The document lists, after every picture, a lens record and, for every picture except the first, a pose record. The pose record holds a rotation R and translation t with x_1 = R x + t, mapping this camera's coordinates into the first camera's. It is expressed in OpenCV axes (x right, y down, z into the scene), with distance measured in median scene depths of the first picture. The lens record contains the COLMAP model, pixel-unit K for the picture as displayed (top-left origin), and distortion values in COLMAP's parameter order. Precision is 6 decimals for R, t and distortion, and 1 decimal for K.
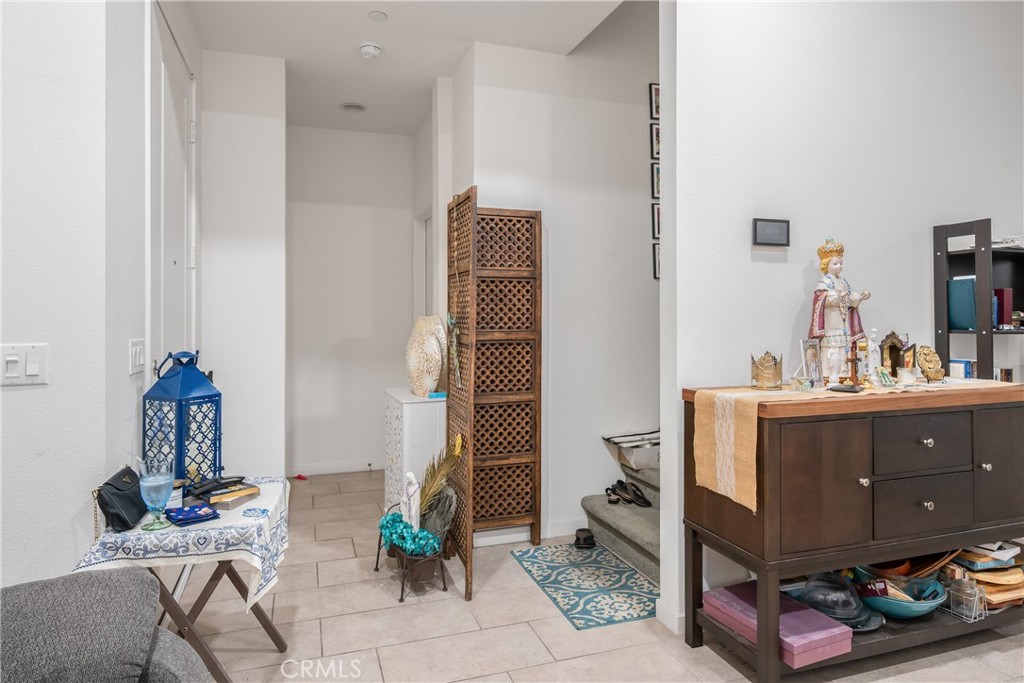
lens RADIAL K [[610.1, 0, 510.4], [0, 610.1, 323.9], [0, 0, 1]] dist [0.000690, -0.000439]
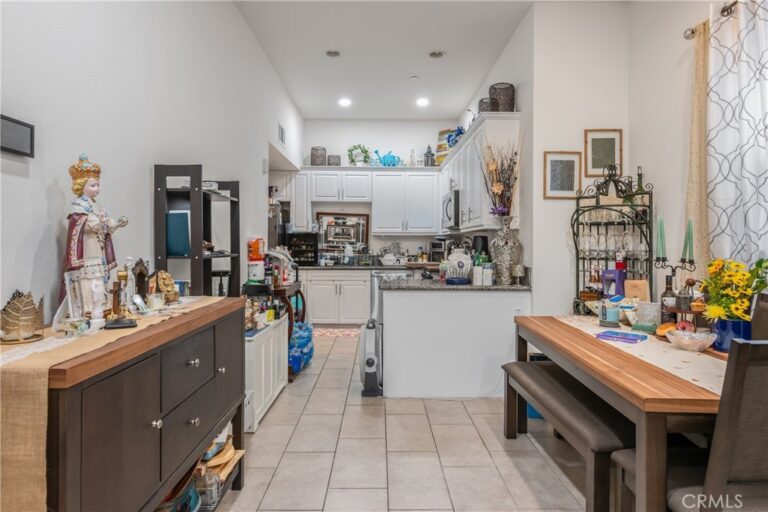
lens RADIAL K [[457.6, 0, 382.8], [0, 457.6, 242.8], [0, 0, 1]] dist [0.000690, -0.000439]
pose [[0.317050, 0.005056, 0.948395, 0.026982], [0.009322, 0.999921, -0.008447, -0.004253], [-0.948363, 0.011519, 0.316978, 0.377878]]
